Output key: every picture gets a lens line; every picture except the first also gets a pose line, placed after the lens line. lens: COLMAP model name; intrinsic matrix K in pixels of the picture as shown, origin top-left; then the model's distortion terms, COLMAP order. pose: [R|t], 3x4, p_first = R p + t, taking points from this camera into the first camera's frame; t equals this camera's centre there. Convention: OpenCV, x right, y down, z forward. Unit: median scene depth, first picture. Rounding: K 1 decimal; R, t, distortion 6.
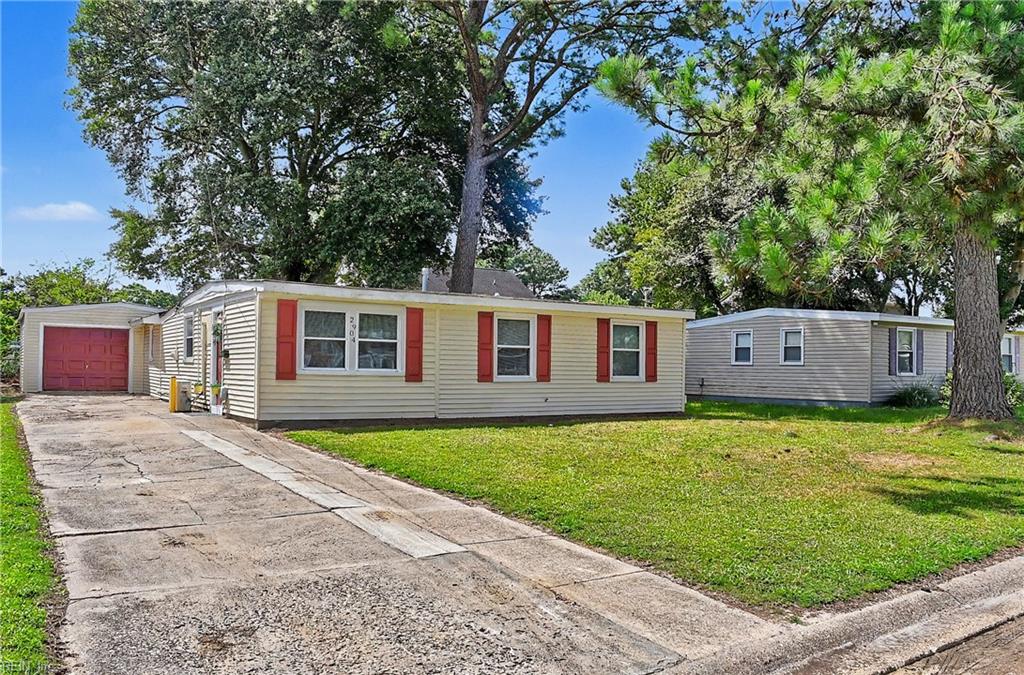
lens RADIAL K [[754.3, 0, 512.0], [0, 754.3, 337.5], [0, 0, 1]] dist [-0.002314, -0.000659]
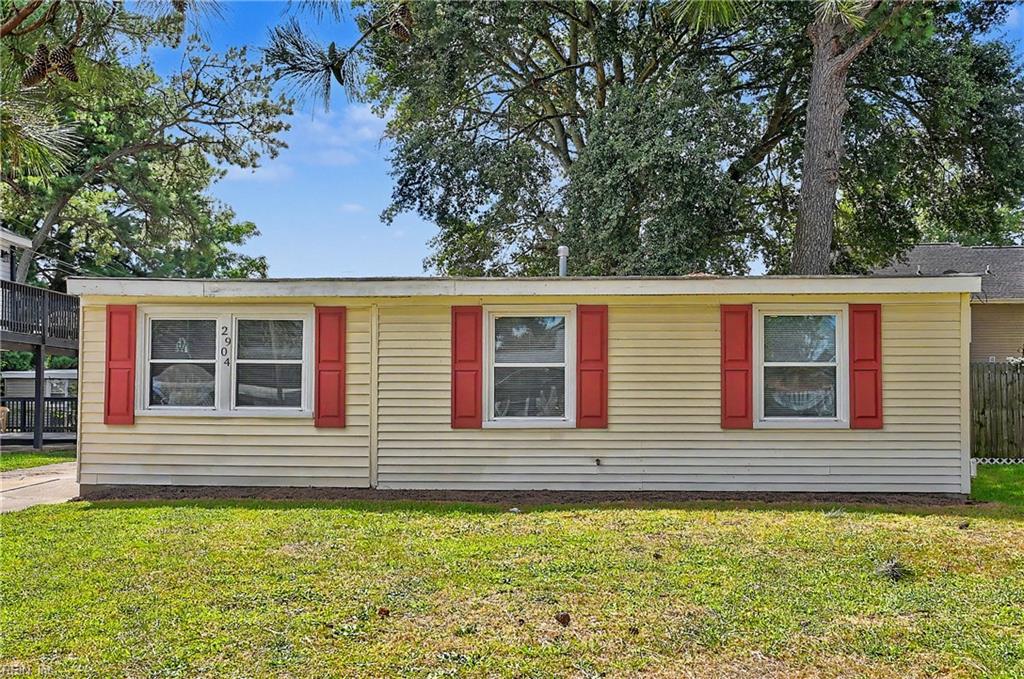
lens RADIAL K [[1136.1, 0, 512.0], [0, 1136.1, 339.5], [0, 0, 1]] dist [0.003016, 0.001032]
pose [[0.817225, -0.041997, -0.574786, 0.536075], [0.030851, 0.999099, -0.029135, 0.019368], [0.575492, 0.006077, 0.817785, 0.343446]]
